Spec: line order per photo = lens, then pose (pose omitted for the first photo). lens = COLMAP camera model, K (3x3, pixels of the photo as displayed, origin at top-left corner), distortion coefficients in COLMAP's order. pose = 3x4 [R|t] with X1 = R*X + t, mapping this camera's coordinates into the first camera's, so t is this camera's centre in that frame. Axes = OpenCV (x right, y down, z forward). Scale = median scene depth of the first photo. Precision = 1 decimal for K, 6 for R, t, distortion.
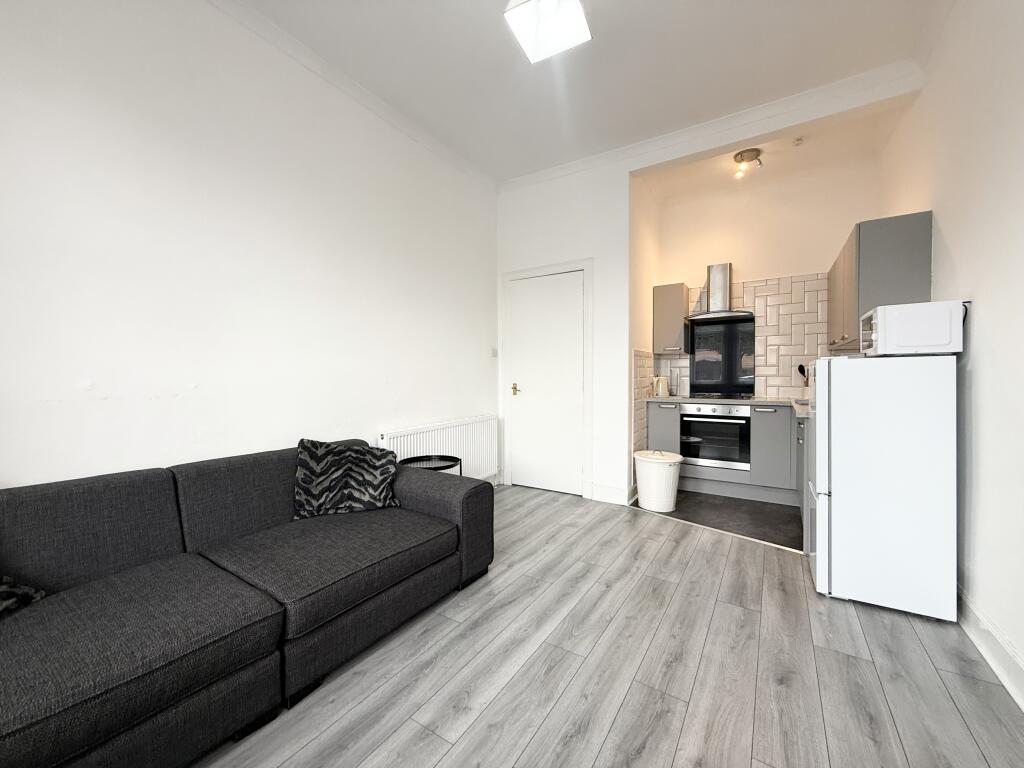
lens RADIAL K [[414.3, 0, 504.5], [0, 414.3, 382.1], [0, 0, 1]] dist [-0.000238, -0.000405]
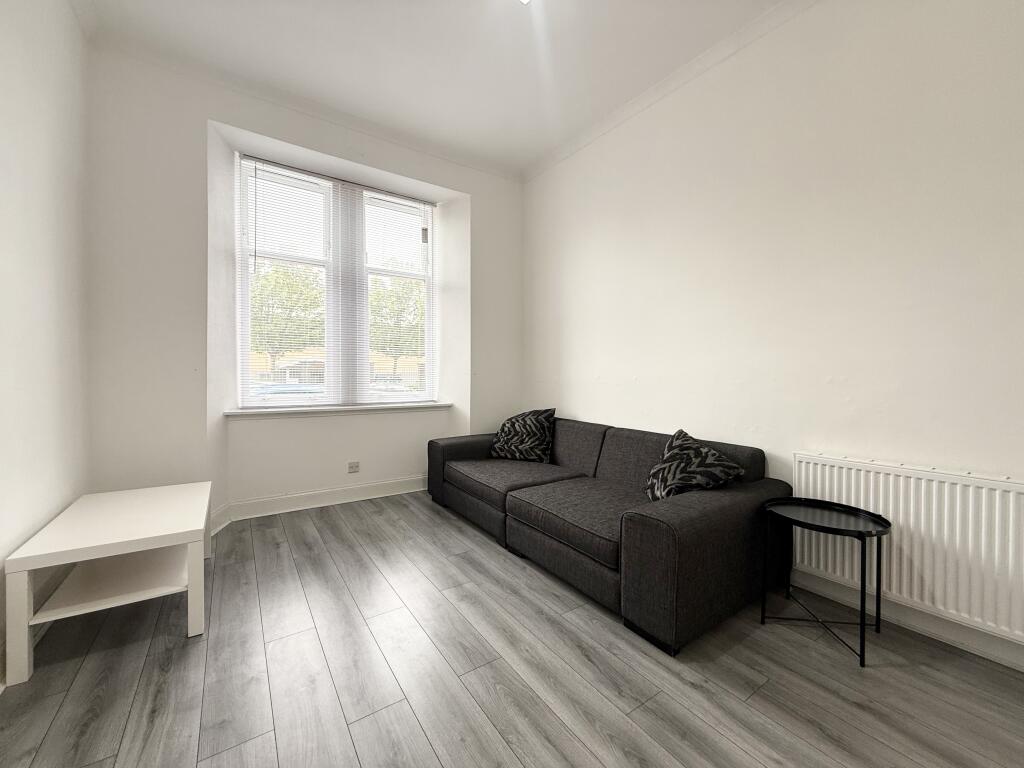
lens RADIAL K [[414.3, 0, 504.5], [0, 414.3, 377.8], [0, 0, 1]] dist [-0.000238, -0.000405]
pose [[-0.398726, 0.008609, -0.917030, 0.742878], [-0.019940, 0.999638, 0.018054, -0.005075], [0.916853, 0.025484, -0.398410, 1.086898]]
